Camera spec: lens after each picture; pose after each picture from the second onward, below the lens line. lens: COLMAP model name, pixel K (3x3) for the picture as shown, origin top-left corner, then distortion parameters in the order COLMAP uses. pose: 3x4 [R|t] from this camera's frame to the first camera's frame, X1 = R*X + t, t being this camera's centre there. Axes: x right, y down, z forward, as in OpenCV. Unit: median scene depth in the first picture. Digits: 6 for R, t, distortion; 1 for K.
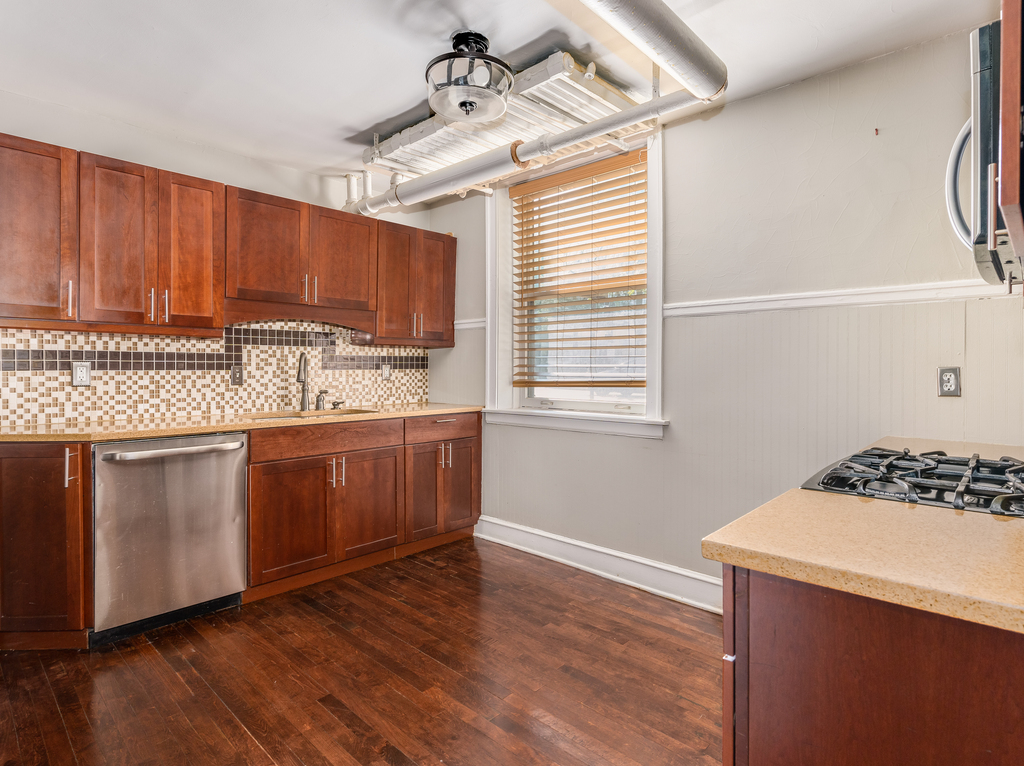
lens RADIAL K [[552.5, 0, 512.0], [0, 552.5, 383.0], [0, 0, 1]] dist [0.001912, -0.000043]
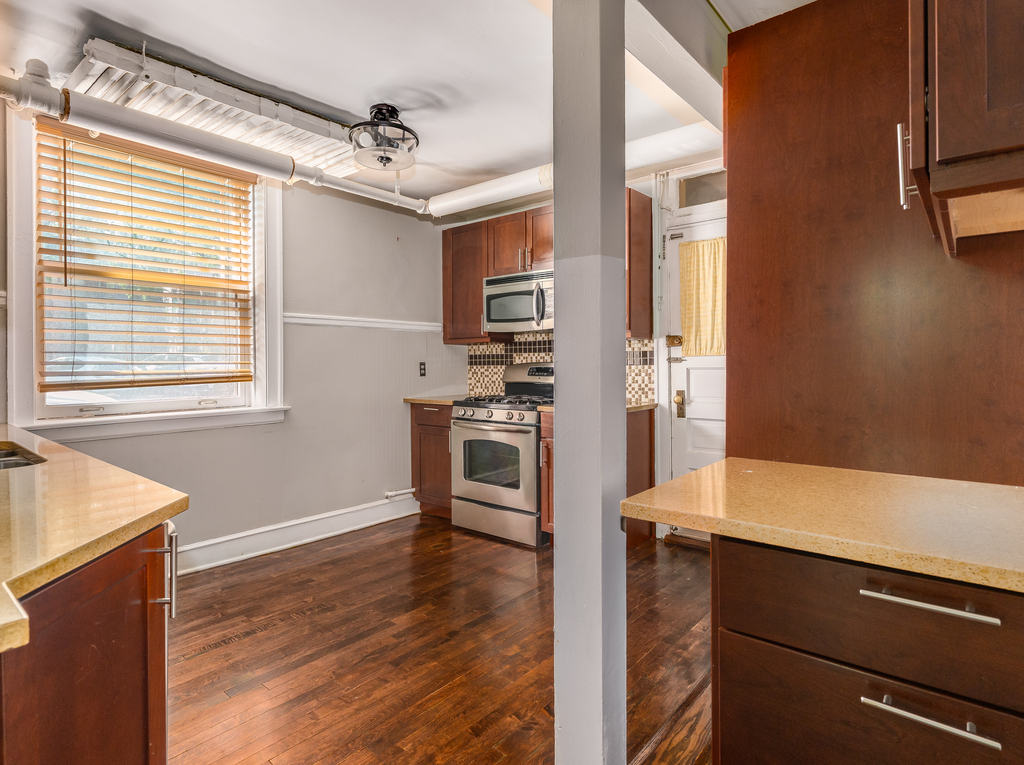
lens RADIAL K [[552.5, 0, 512.0], [0, 552.5, 382.5], [0, 0, 1]] dist [0.001912, -0.000043]
pose [[-0.060036, -0.039862, 0.997400, -0.993326], [0.031885, 0.998616, 0.041830, -0.020962], [-0.997687, 0.034313, -0.058682, 0.565692]]
